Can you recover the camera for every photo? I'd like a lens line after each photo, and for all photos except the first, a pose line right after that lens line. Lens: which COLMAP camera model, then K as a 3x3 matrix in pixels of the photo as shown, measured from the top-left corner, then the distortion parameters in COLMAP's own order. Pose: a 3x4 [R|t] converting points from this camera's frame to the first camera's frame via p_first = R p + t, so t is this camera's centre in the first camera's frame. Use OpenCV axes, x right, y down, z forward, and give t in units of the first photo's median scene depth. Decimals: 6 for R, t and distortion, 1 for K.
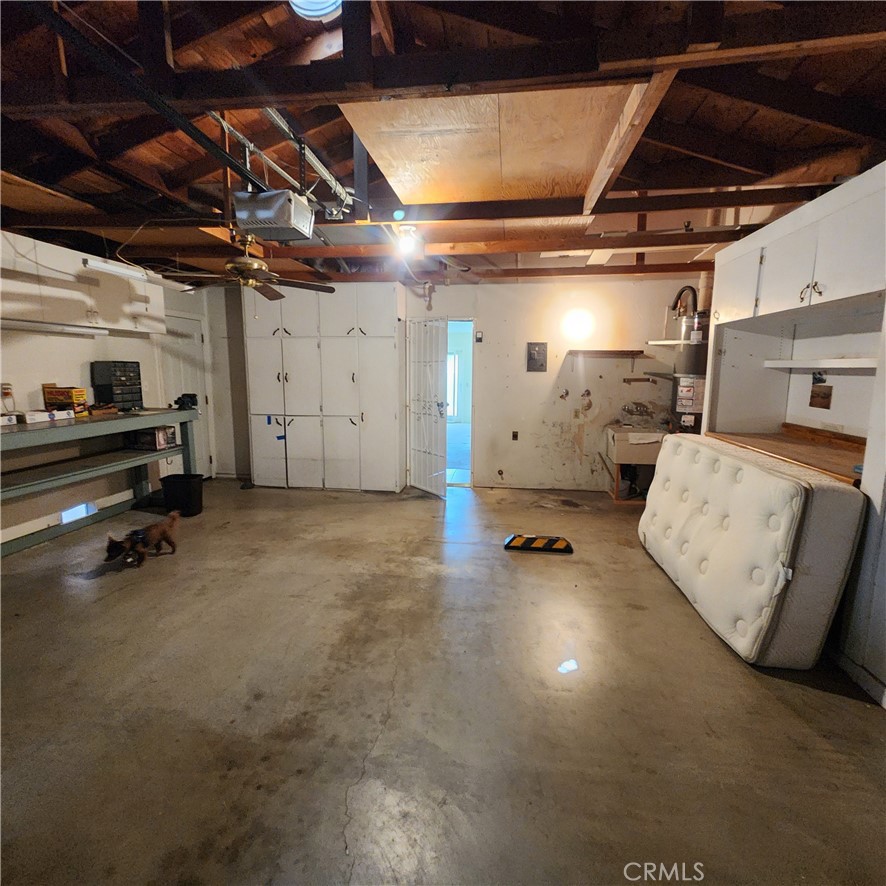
lens RADIAL K [[487.4, 0, 447.4], [0, 487.4, 442.4], [0, 0, 1]] dist [0.002083, -0.000297]
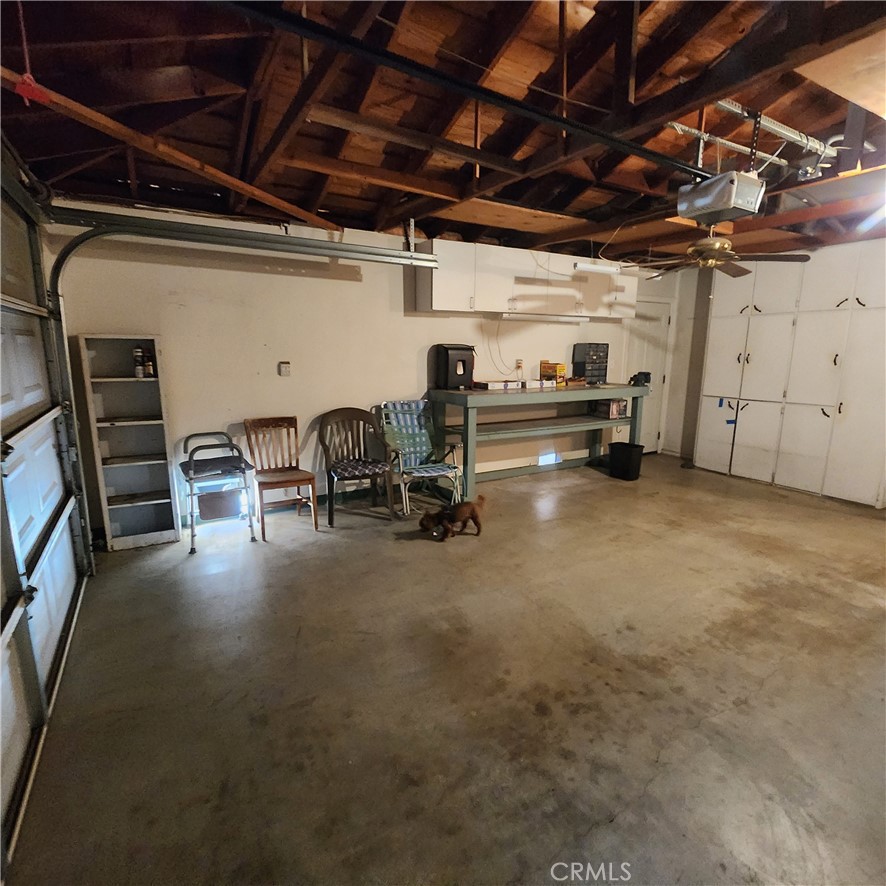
lens RADIAL K [[493.3, 0, 443.0], [0, 493.3, 443.0], [0, 0, 1]] dist [0.006423, -0.001988]
pose [[0.610603, 0.145551, -0.778447, 0.113820], [-0.119239, 0.988657, 0.091325, 0.015284], [0.782909, 0.037058, 0.621032, -0.060496]]
